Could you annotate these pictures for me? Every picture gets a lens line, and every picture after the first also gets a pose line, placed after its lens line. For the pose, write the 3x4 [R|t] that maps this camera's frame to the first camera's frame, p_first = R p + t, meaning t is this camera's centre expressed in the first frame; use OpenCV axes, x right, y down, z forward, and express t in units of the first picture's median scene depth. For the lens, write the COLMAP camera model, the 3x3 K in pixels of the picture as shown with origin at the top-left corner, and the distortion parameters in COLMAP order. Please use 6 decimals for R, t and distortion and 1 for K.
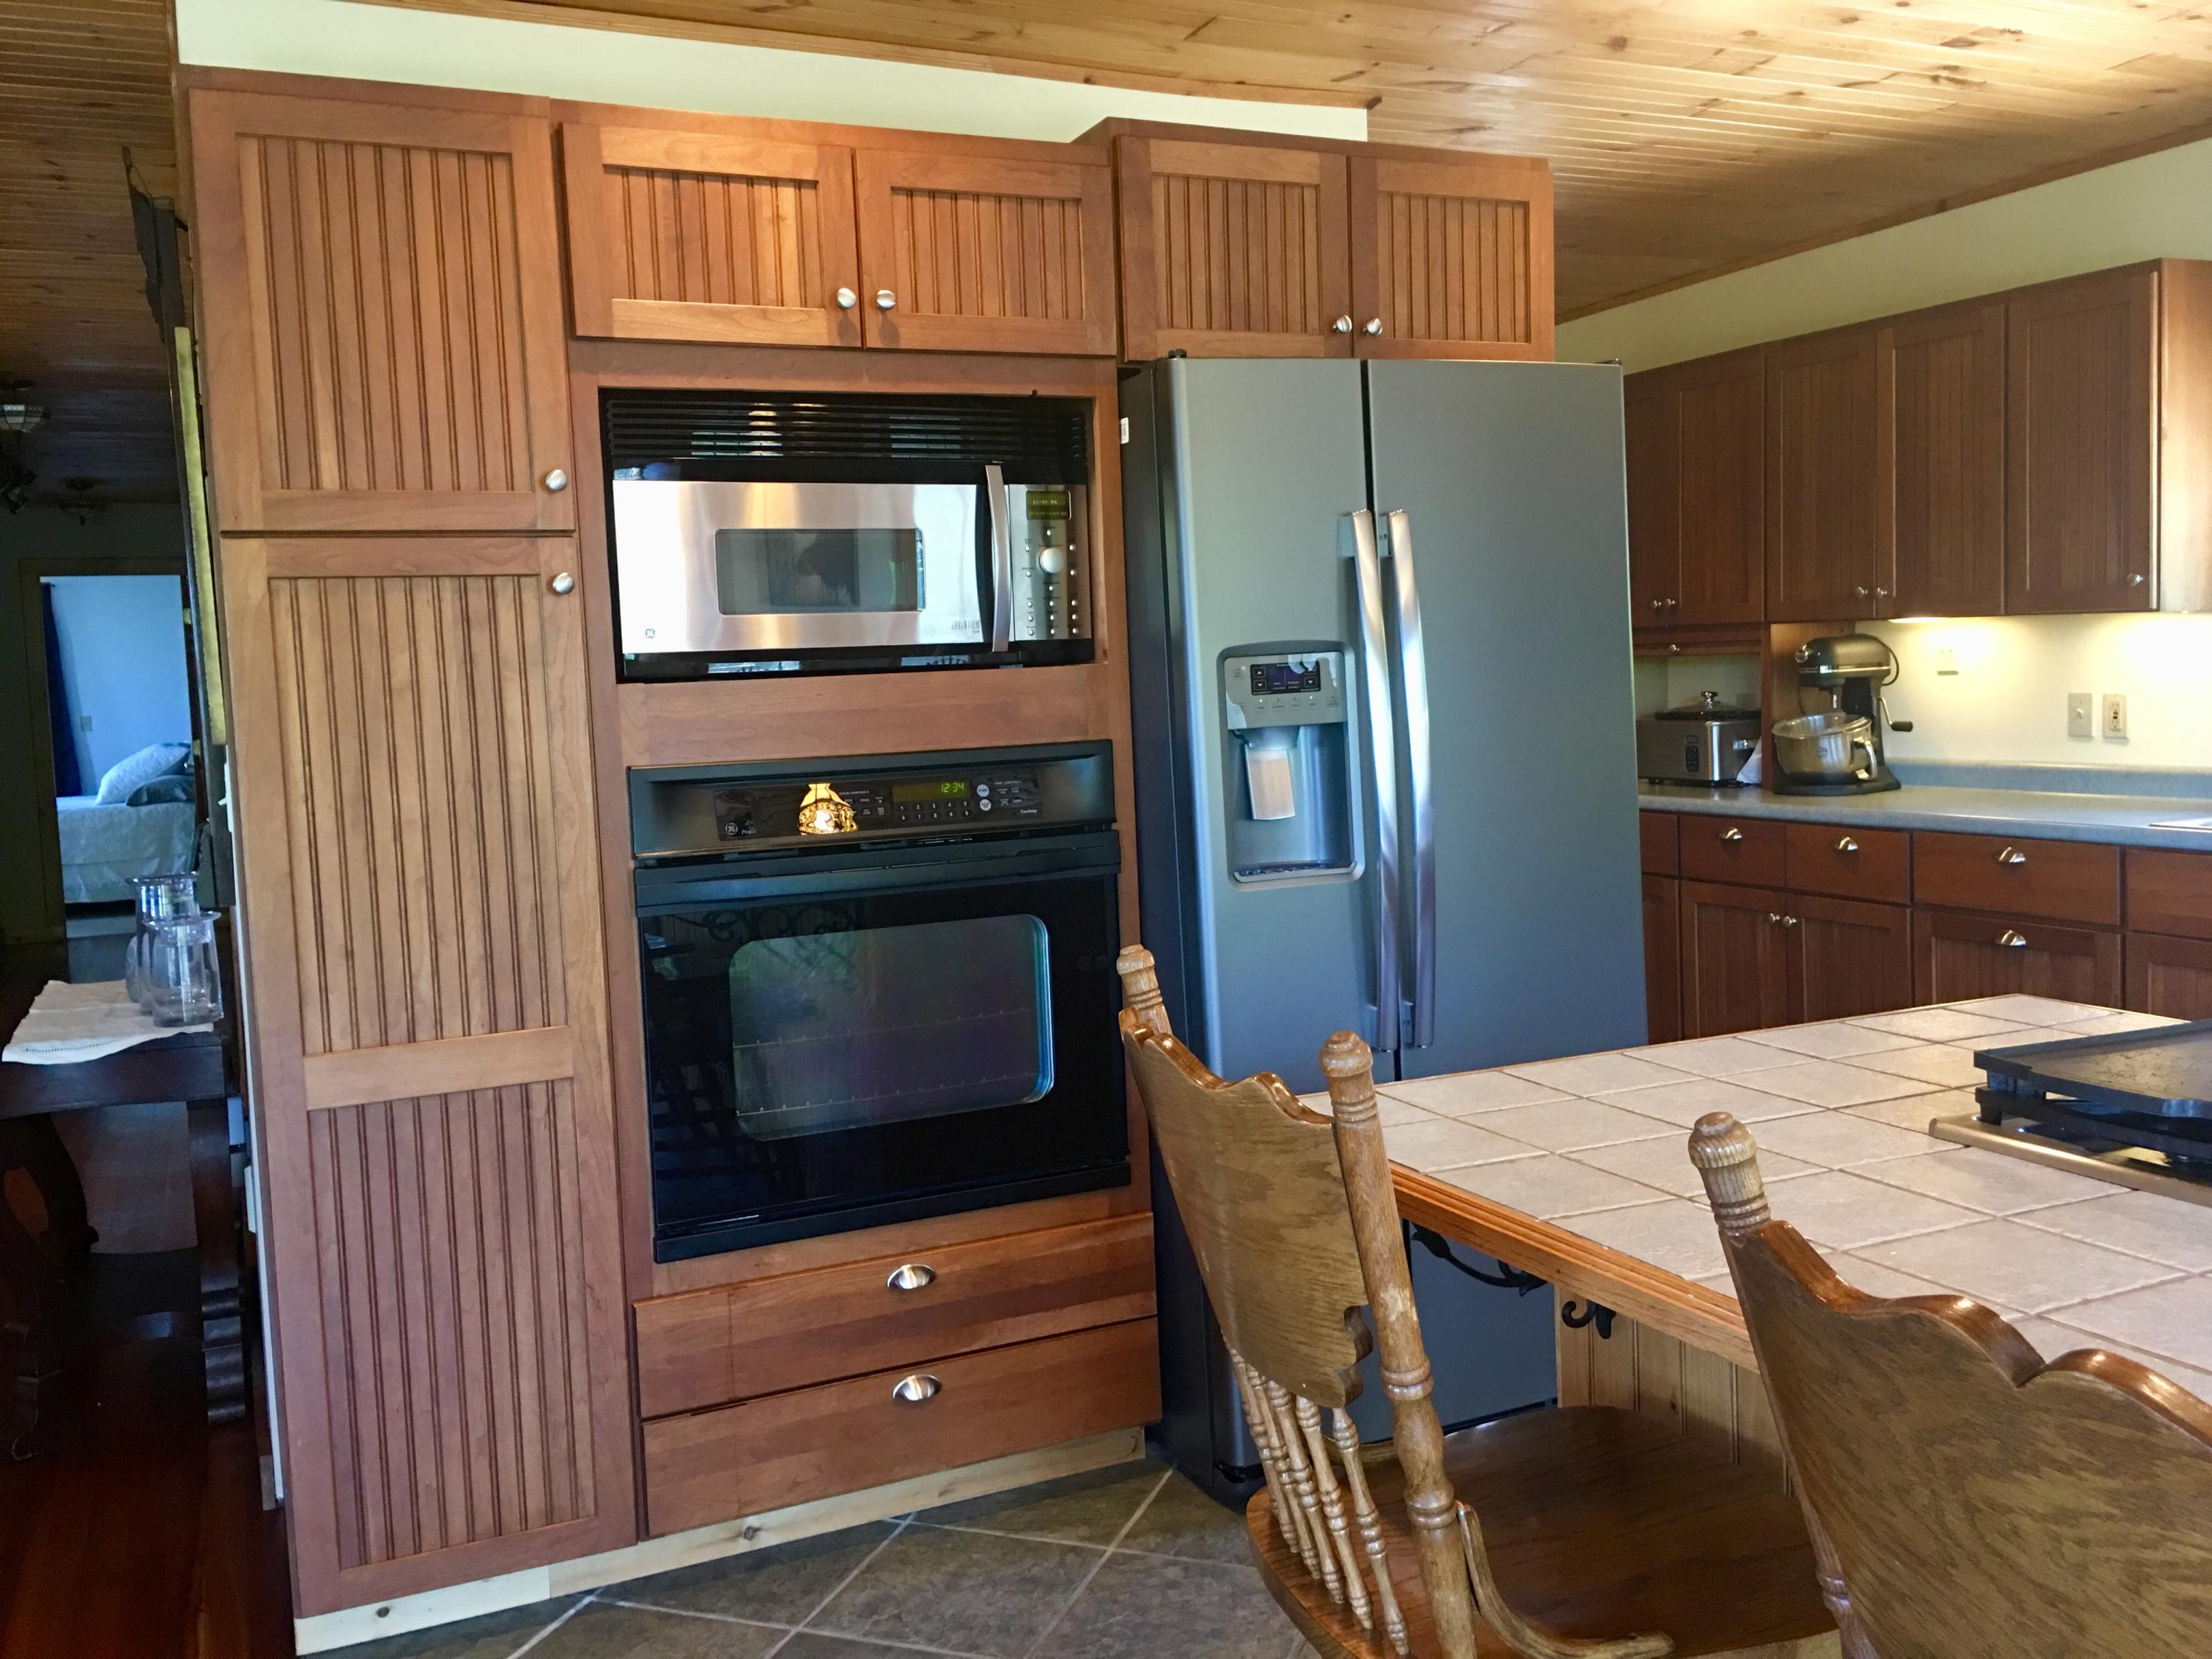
lens RADIAL K [[1883.4, 0, 1092.8], [0, 1883.4, 798.5], [0, 0, 1]] dist [0.084487, -0.112778]
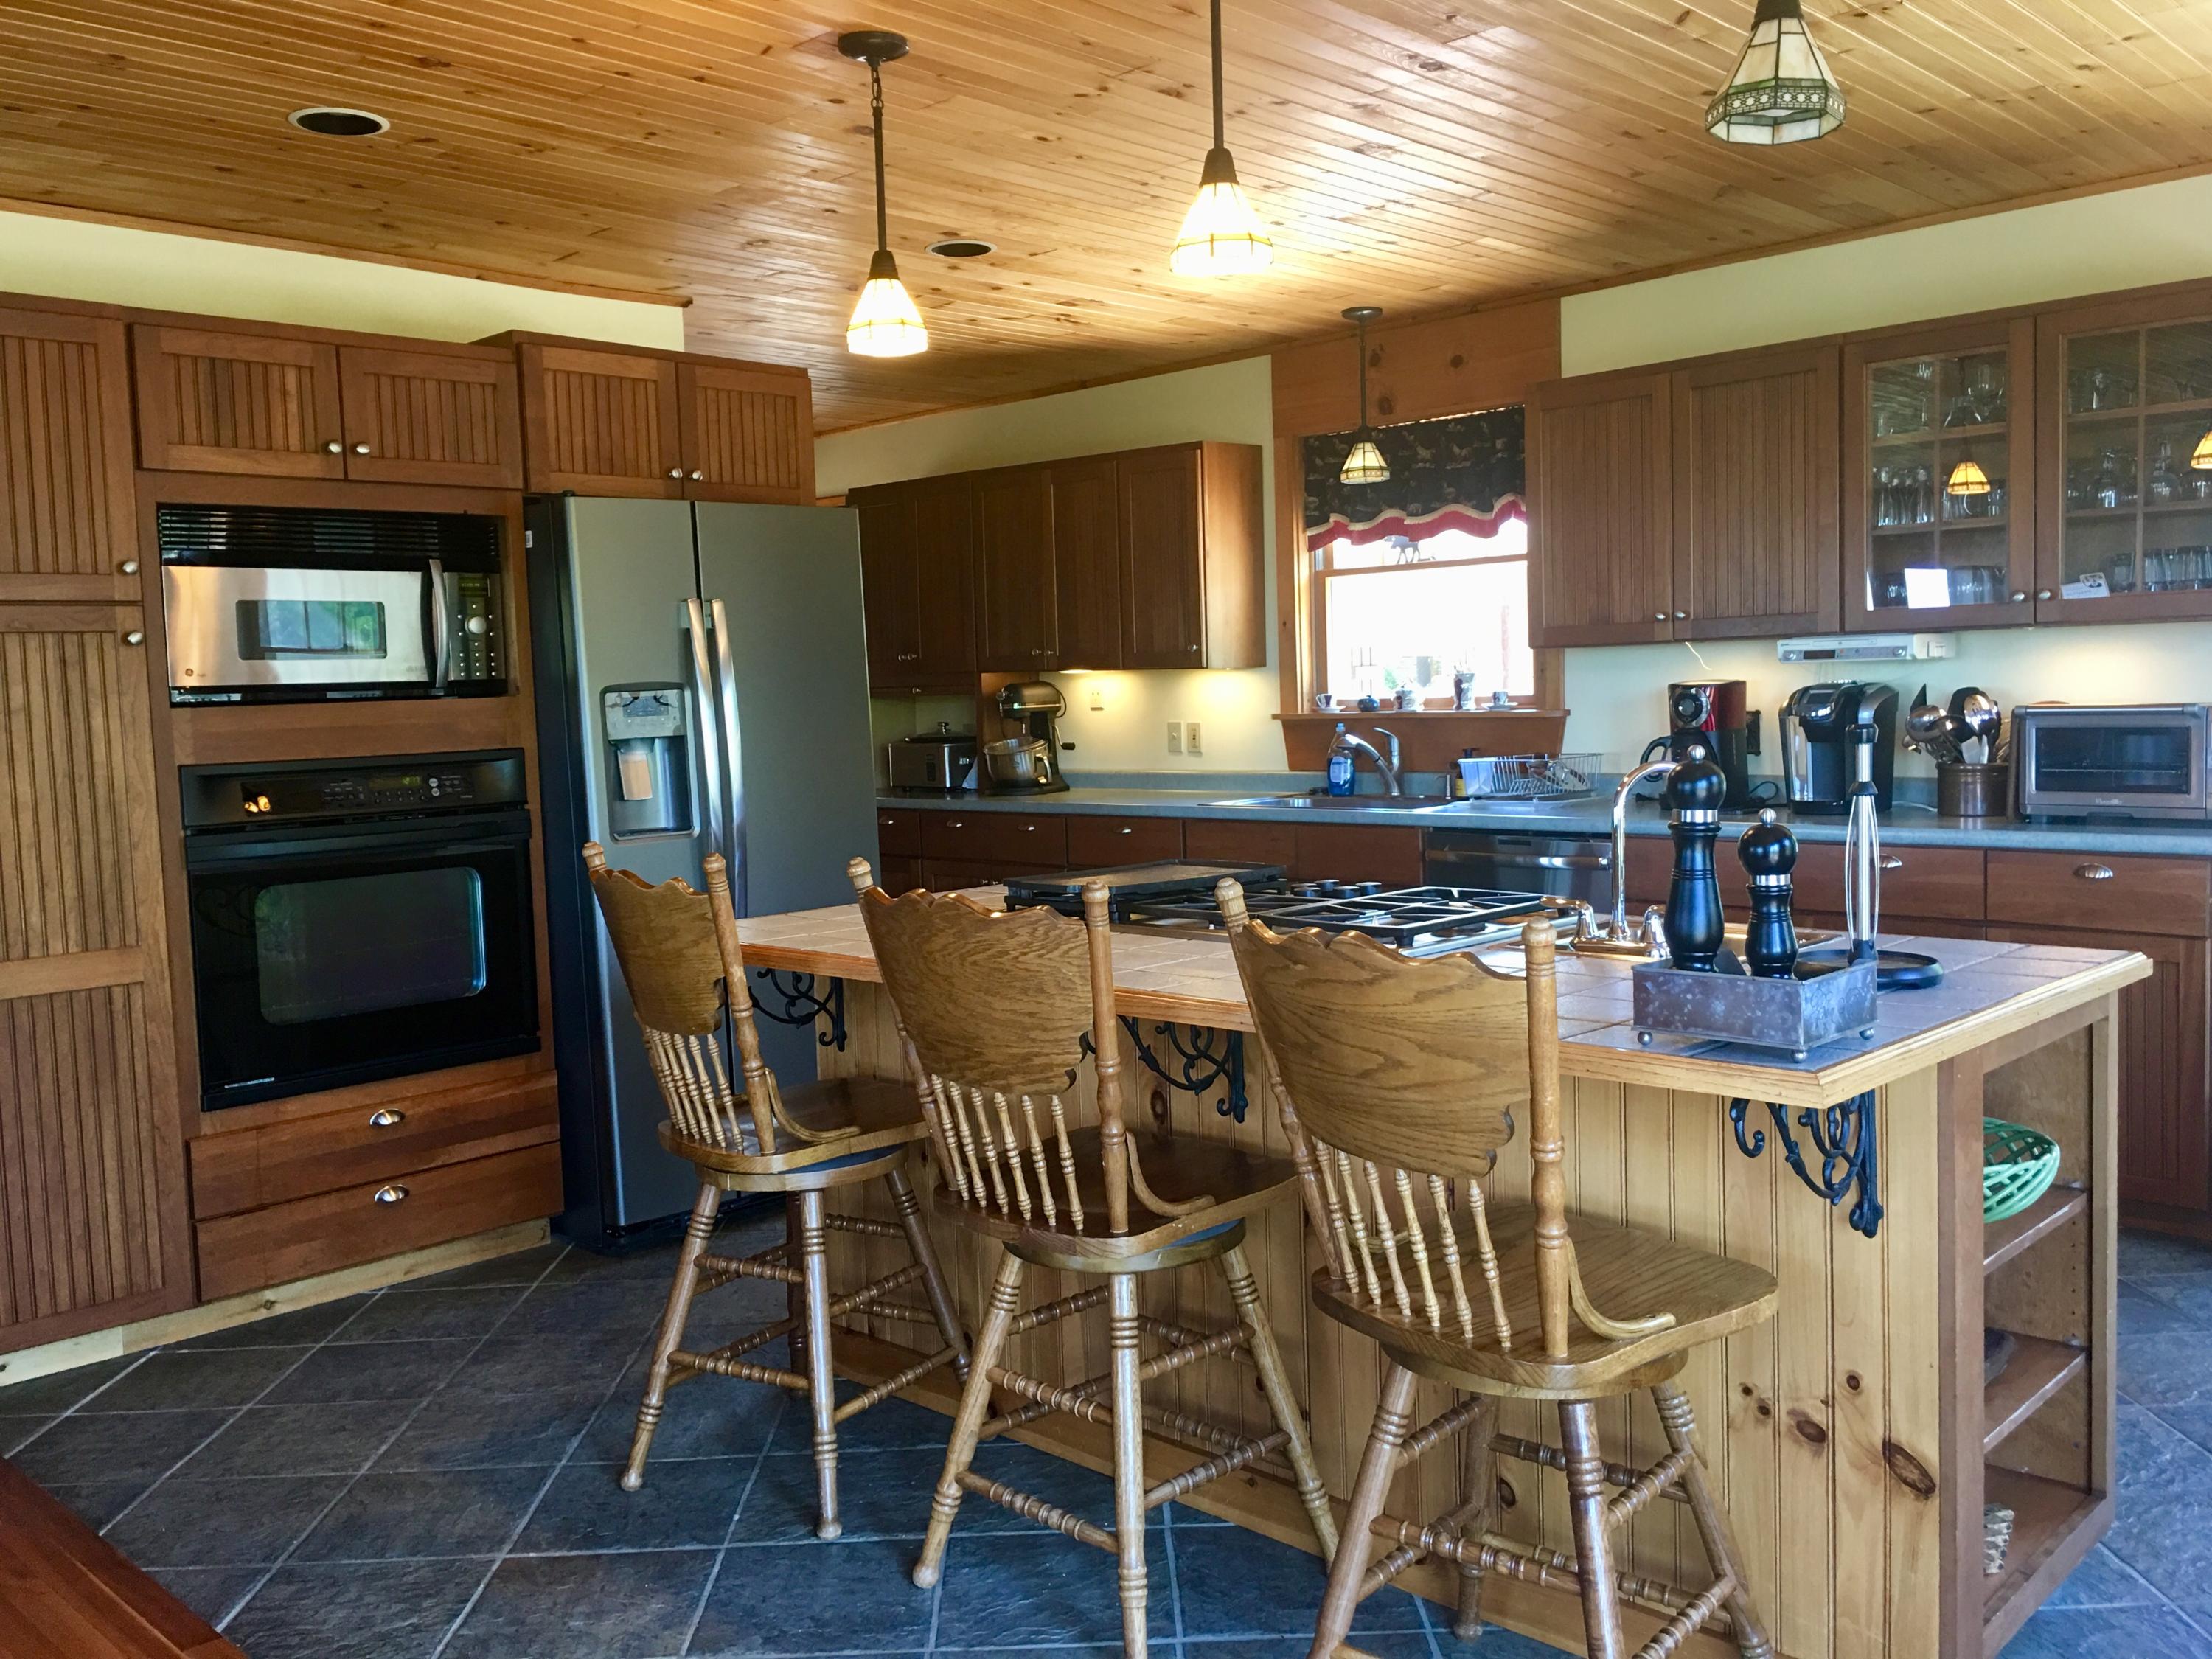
lens RADIAL K [[1883.4, 0, 1092.8], [0, 1883.4, 798.5], [0, 0, 1]] dist [0.084487, -0.112778]
pose [[0.933491, -0.014560, 0.358305, -0.107981], [0.022219, 0.999604, -0.017269, 0.044472], [-0.357911, 0.024082, 0.933445, -0.548363]]
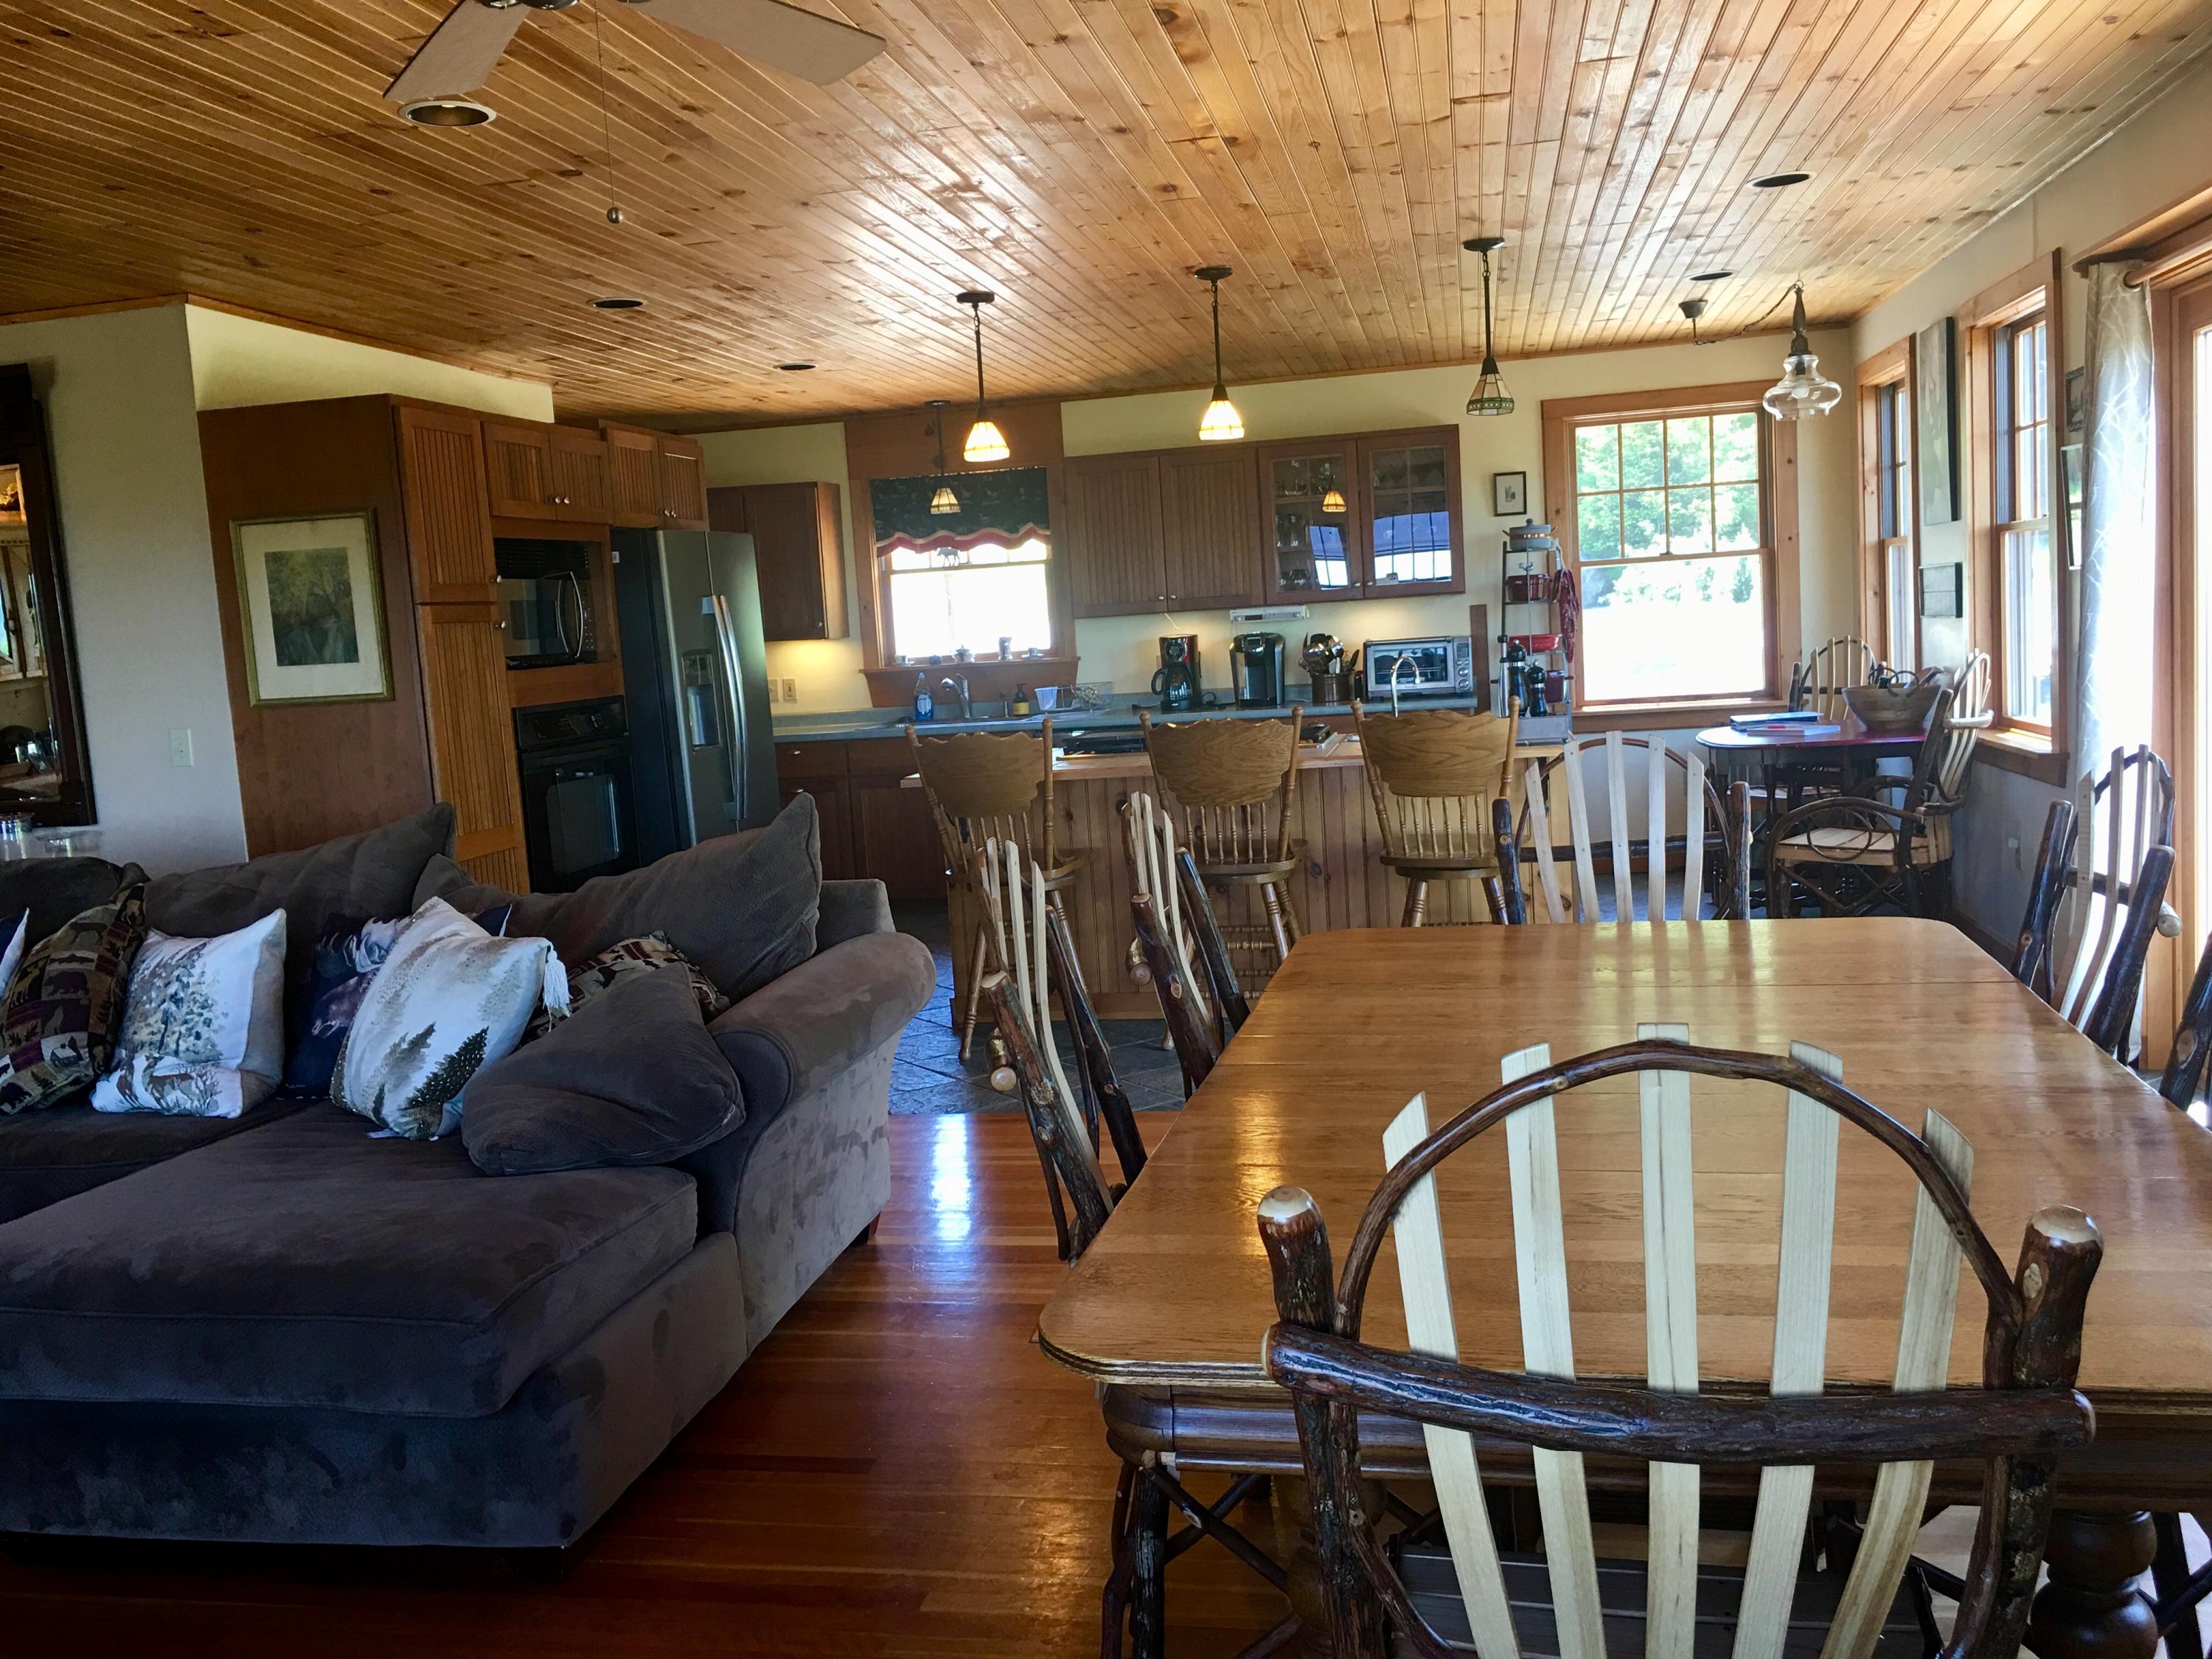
lens RADIAL K [[1883.4, 0, 1092.8], [0, 1883.4, 798.5], [0, 0, 1]] dist [0.084487, -0.112778]
pose [[0.591430, -0.077253, 0.802647, -1.494628], [0.096809, 0.995003, 0.024433, 0.091307], [-0.800524, 0.063253, 0.595954, -0.785326]]
